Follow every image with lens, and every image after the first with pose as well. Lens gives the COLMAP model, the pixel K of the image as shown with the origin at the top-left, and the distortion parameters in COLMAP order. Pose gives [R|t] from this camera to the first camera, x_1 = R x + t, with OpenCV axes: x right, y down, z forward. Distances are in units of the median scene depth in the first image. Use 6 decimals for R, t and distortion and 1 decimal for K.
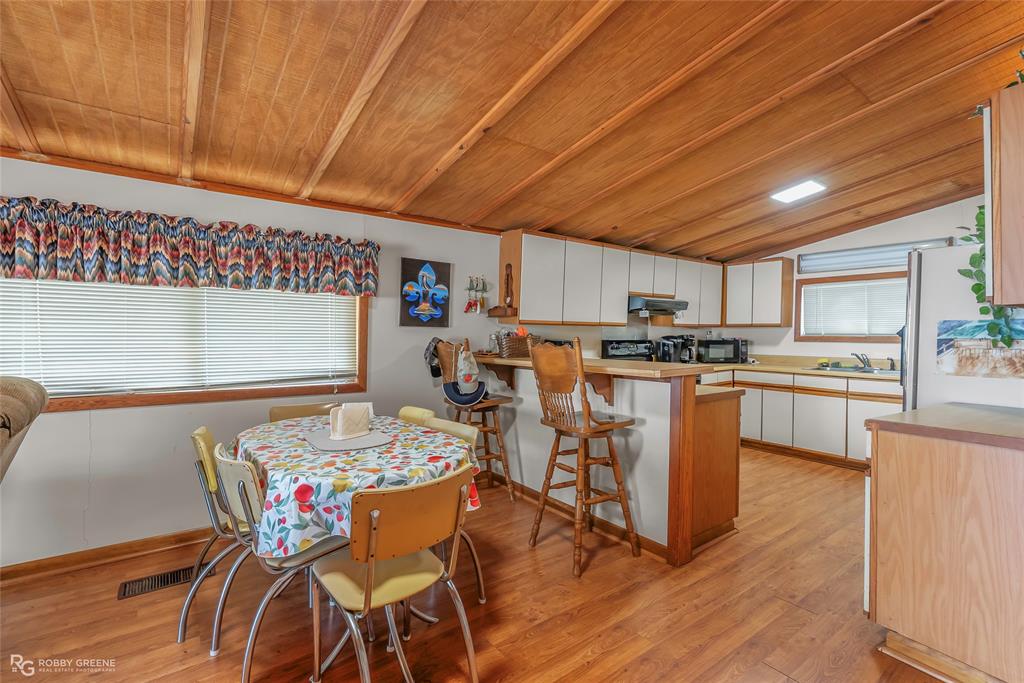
lens RADIAL K [[471.0, 0, 512.0], [0, 471.0, 341.5], [0, 0, 1]] dist [0.000490, 0.000254]
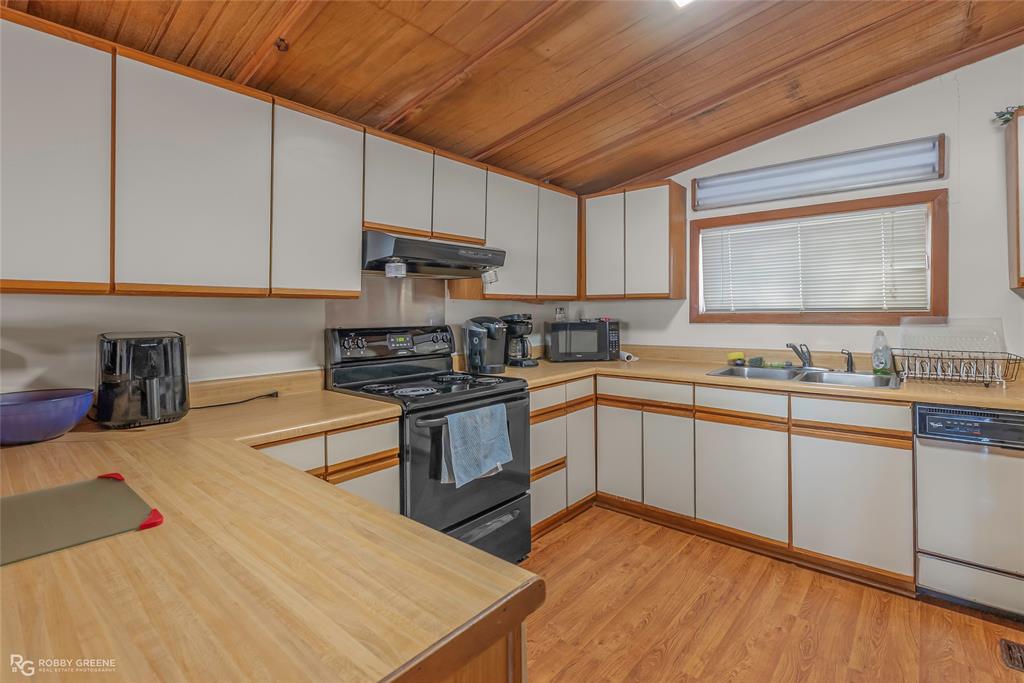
lens RADIAL K [[484.9, 0, 517.5], [0, 484.9, 310.3], [0, 0, 1]] dist [-0.004979, -0.000164]
pose [[0.975086, -0.011982, 0.221502, 0.248156], [0.016526, 0.999689, -0.018672, -0.008448], [-0.221210, 0.021867, 0.974981, 0.446690]]
